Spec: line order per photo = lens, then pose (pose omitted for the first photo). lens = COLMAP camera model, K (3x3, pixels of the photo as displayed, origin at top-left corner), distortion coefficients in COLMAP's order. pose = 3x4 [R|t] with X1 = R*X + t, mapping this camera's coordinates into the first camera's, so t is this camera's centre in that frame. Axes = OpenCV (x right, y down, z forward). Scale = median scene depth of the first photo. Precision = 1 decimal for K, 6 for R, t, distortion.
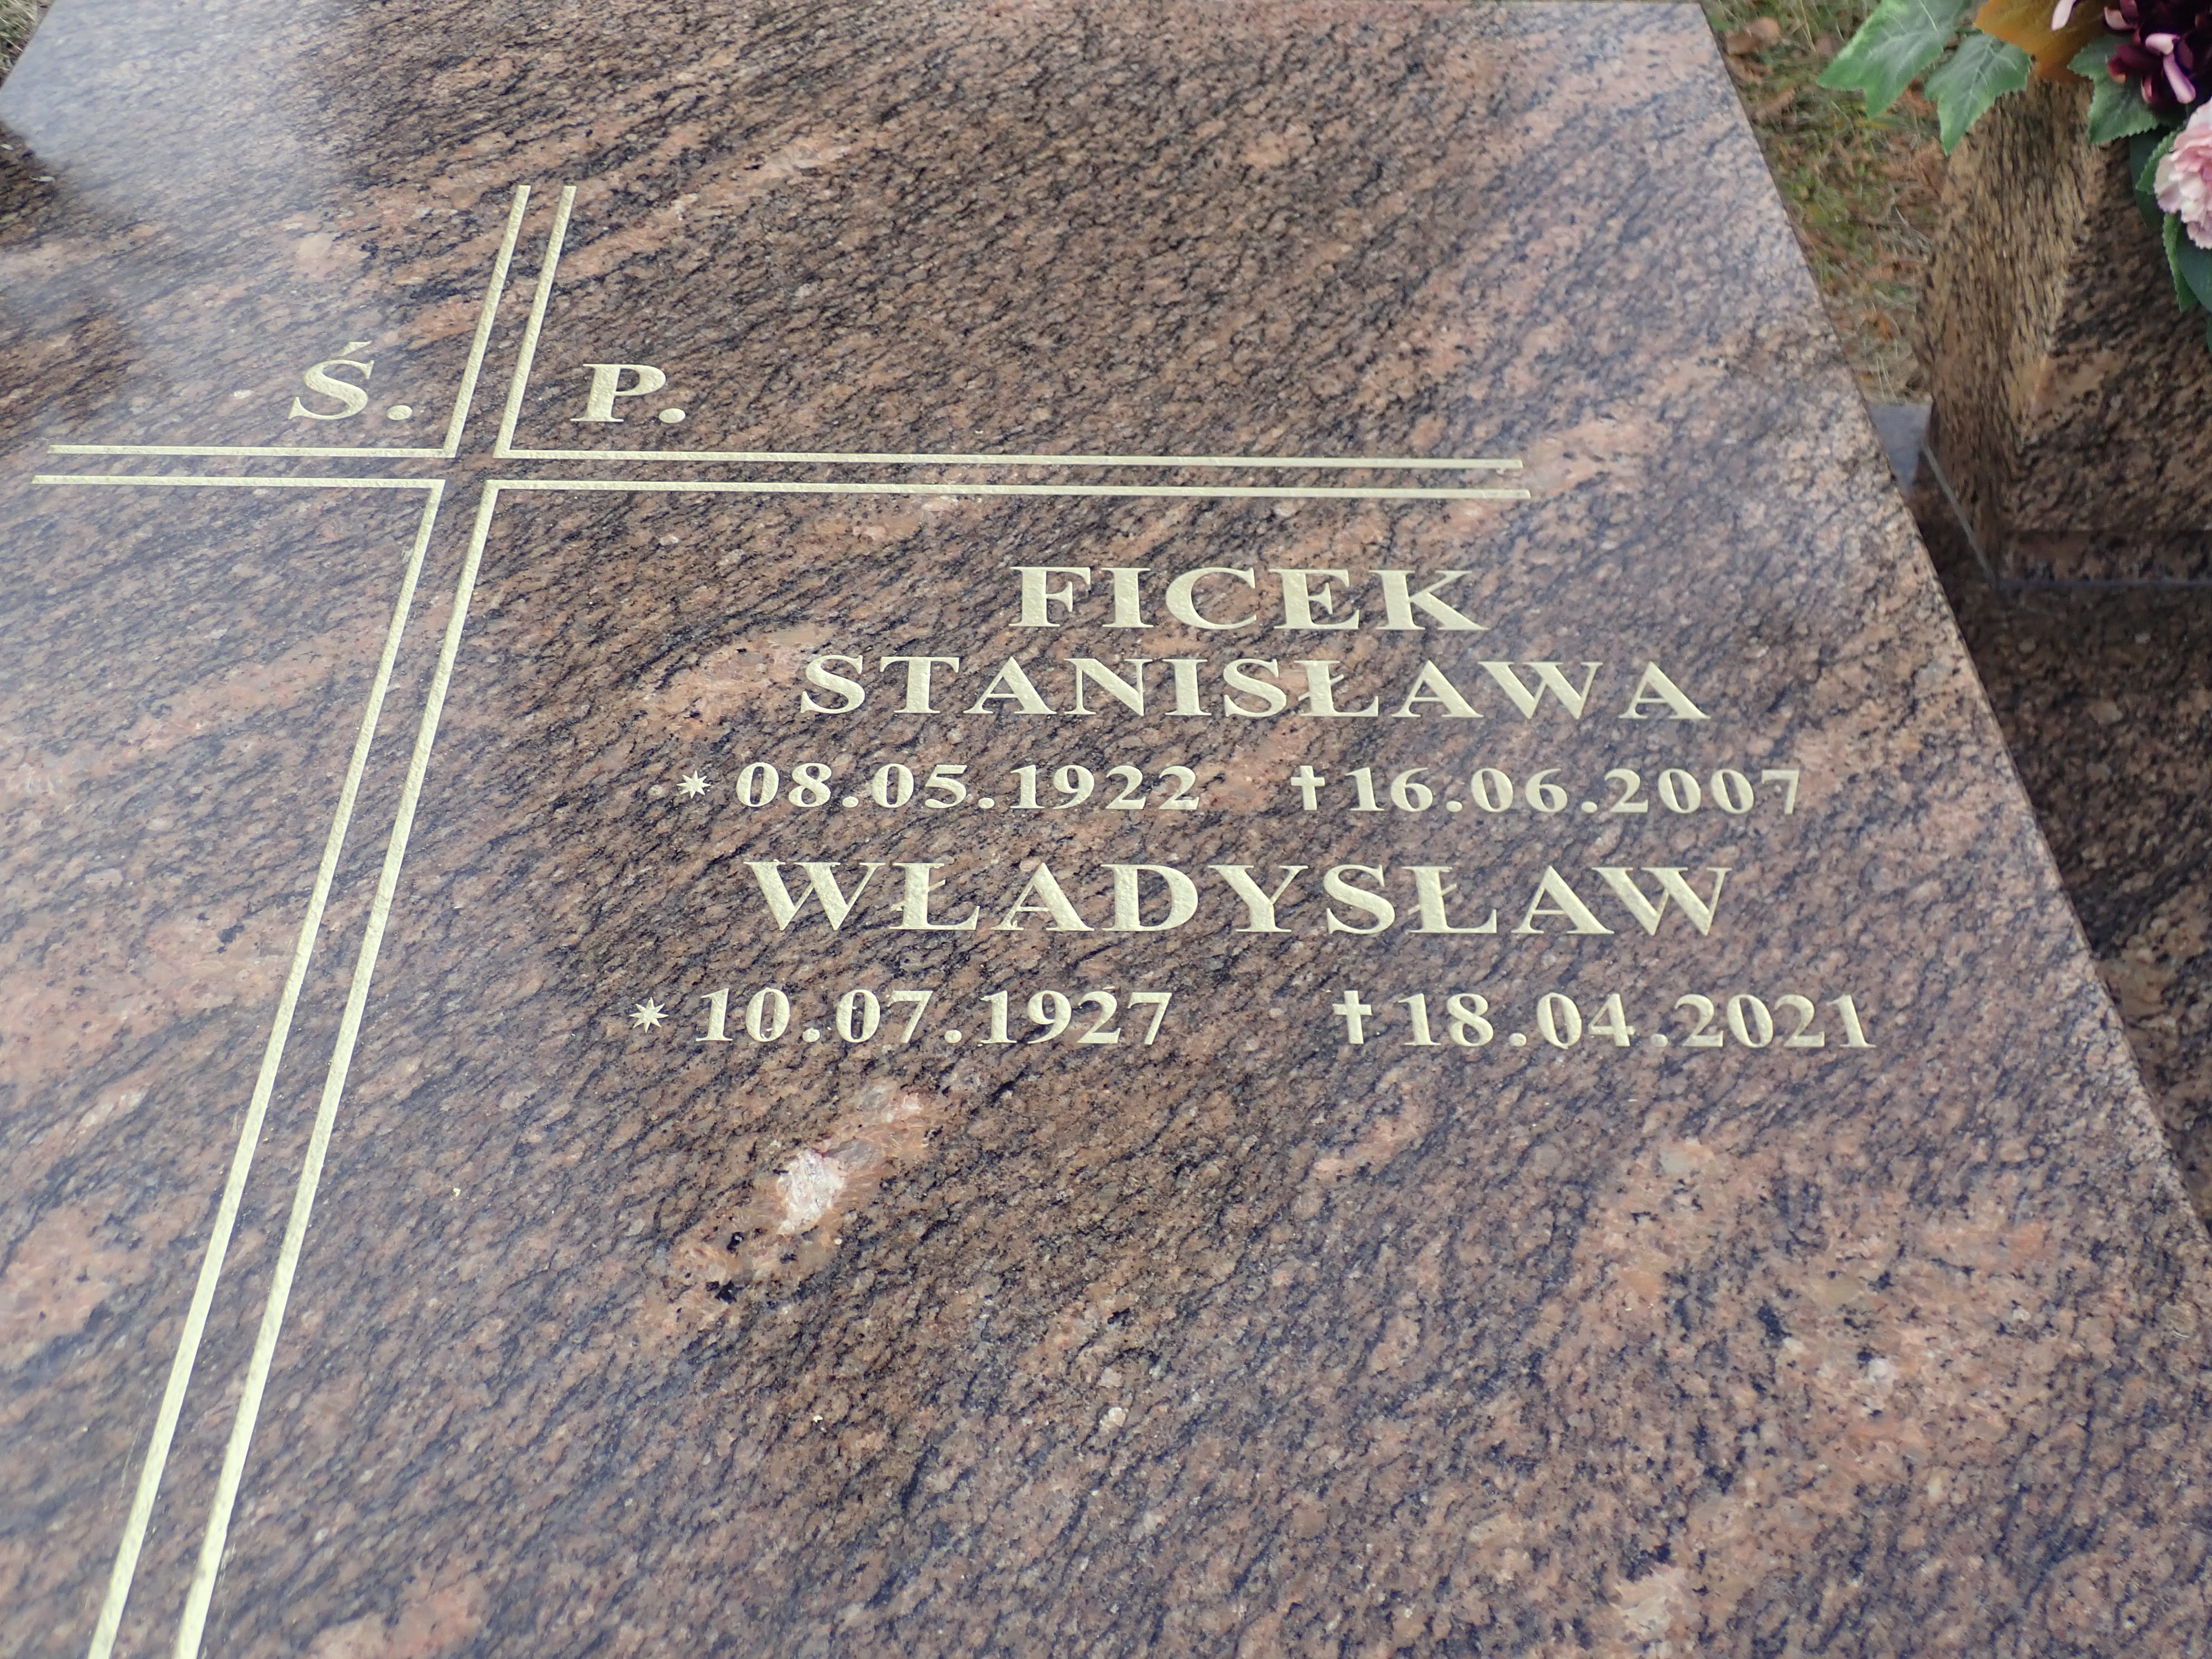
lens RADIAL K [[2603.6, 0, 1105.5], [0, 2603.6, 819.5], [0, 0, 1]] dist [0.011740, 0.000000]
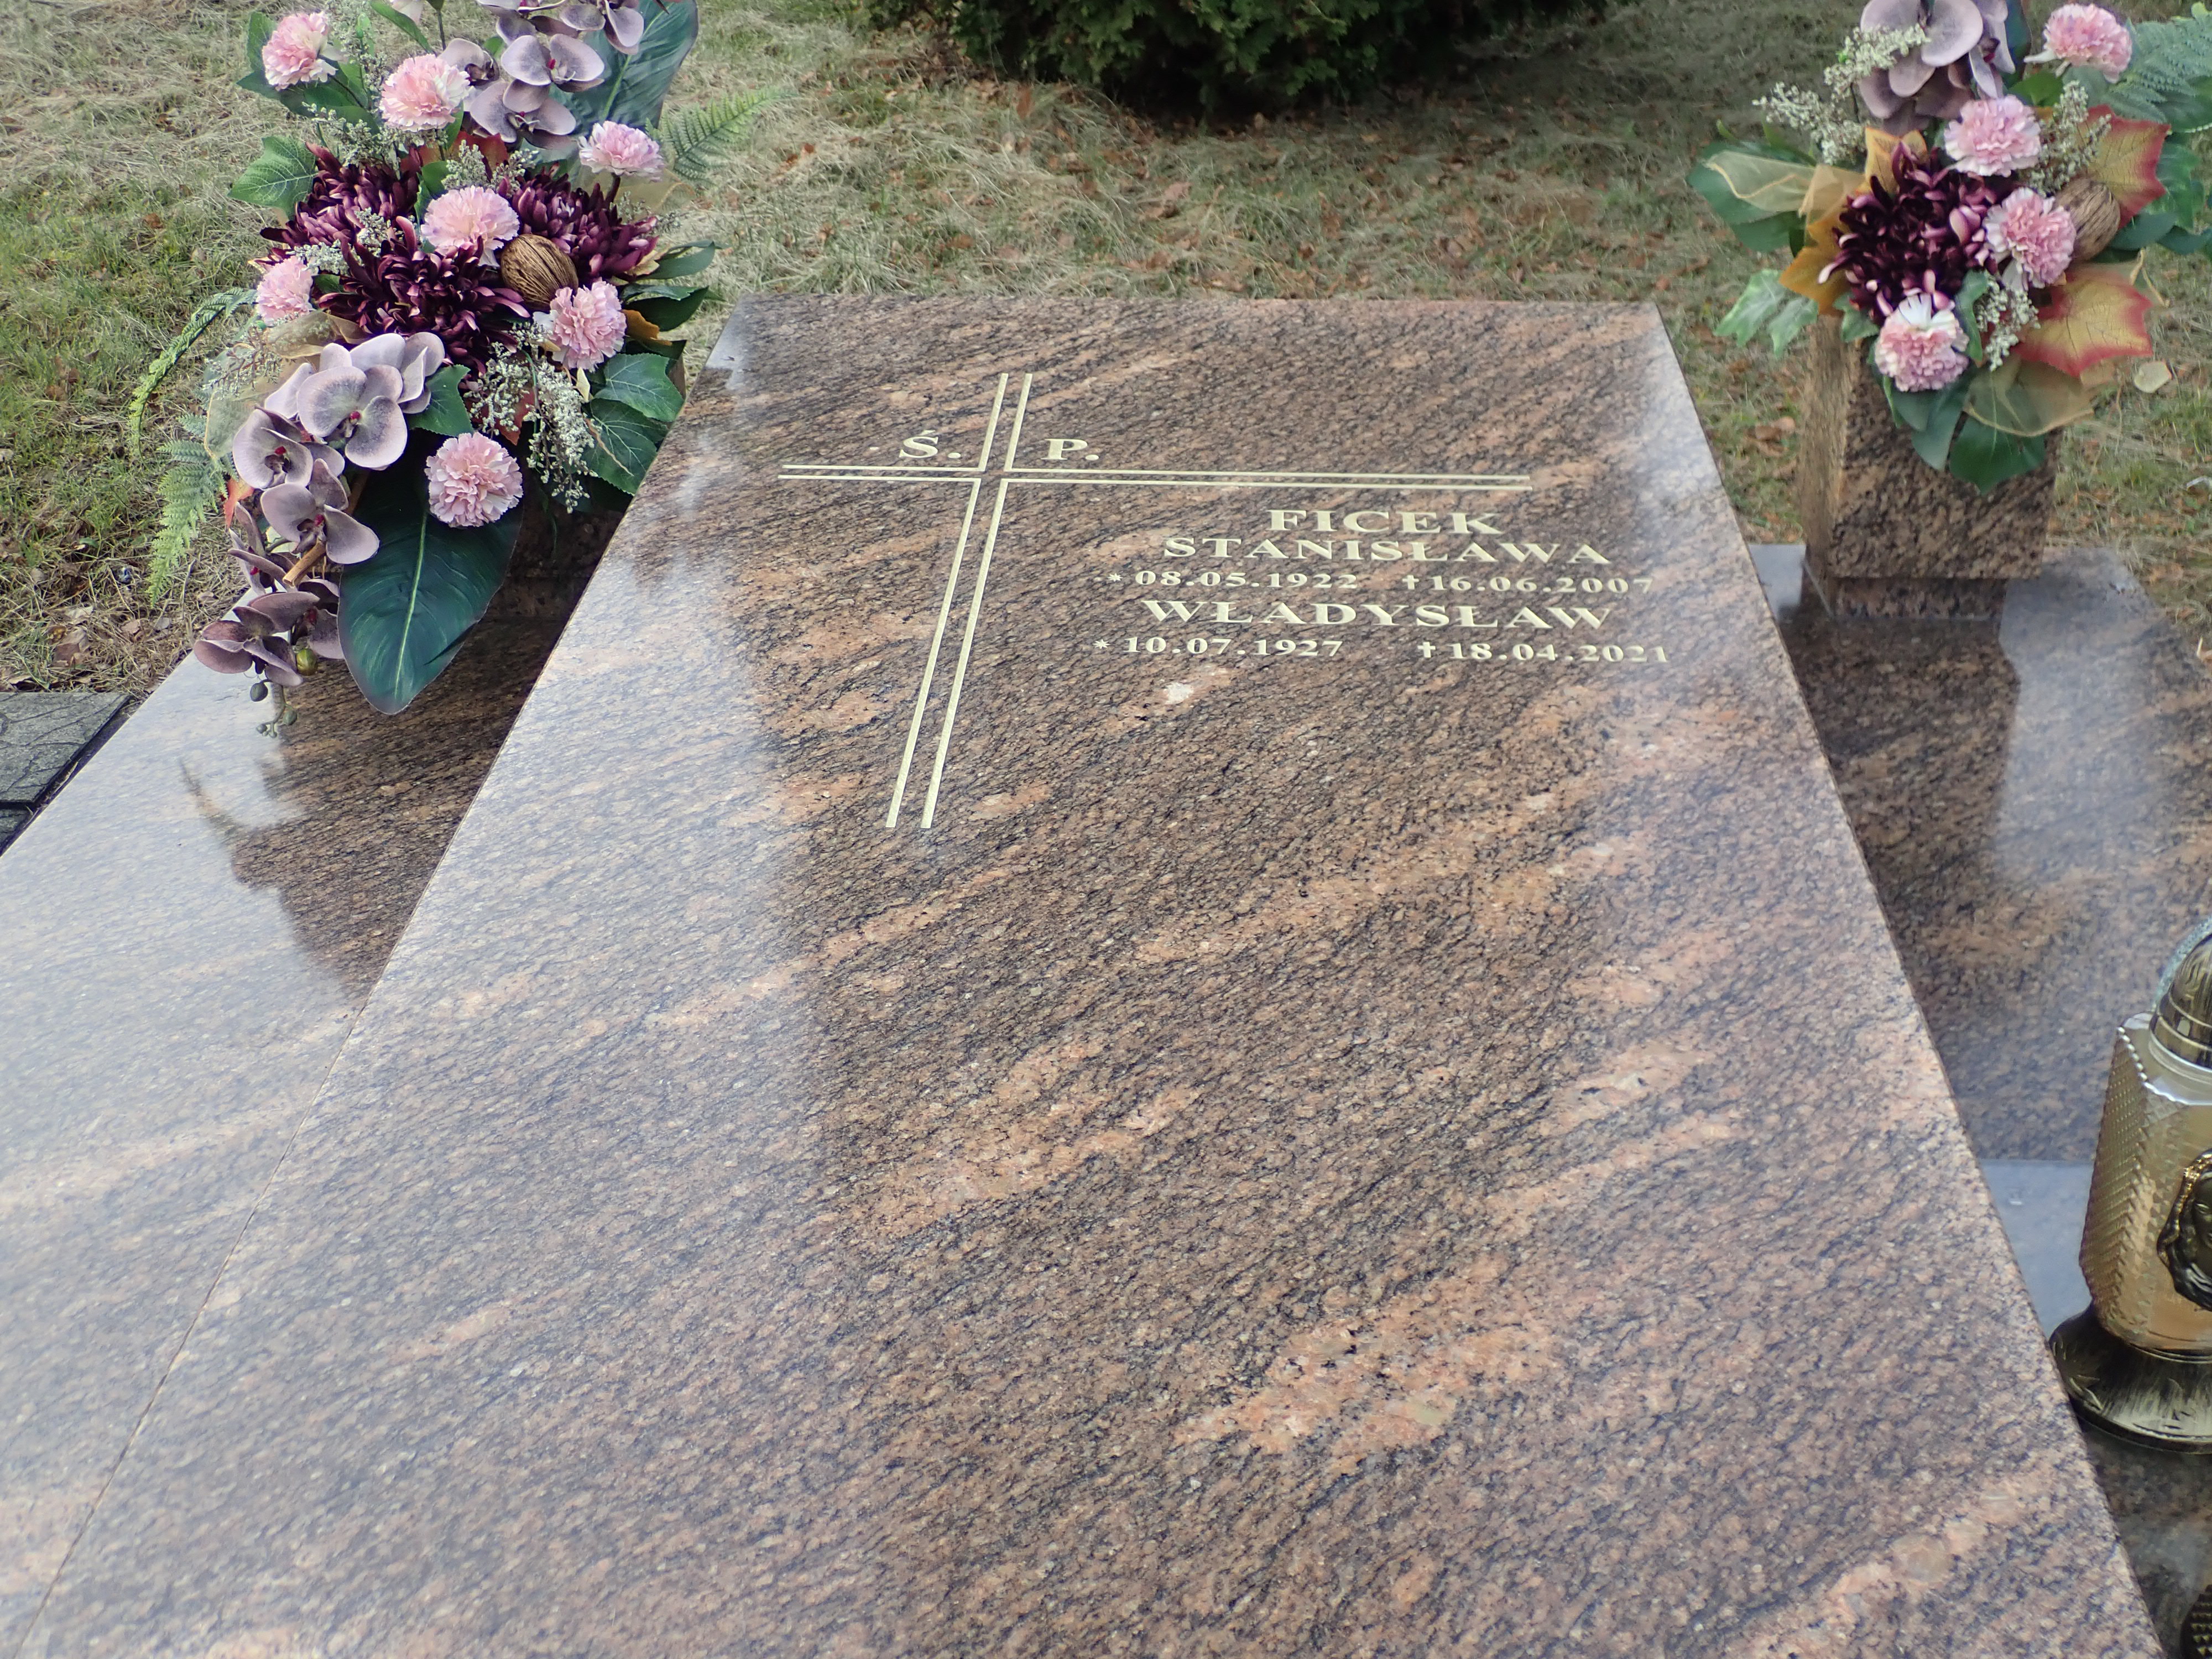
lens RADIAL K [[2603.6, 0, 1106.7], [0, 2603.6, 837.2], [0, 0, 1]] dist [0.011740, 0.000000]
pose [[0.996840, 0.014316, -0.078129, 0.001868], [-0.030589, 0.976947, -0.211280, 0.620549], [0.073303, 0.213003, 0.974298, -0.976206]]
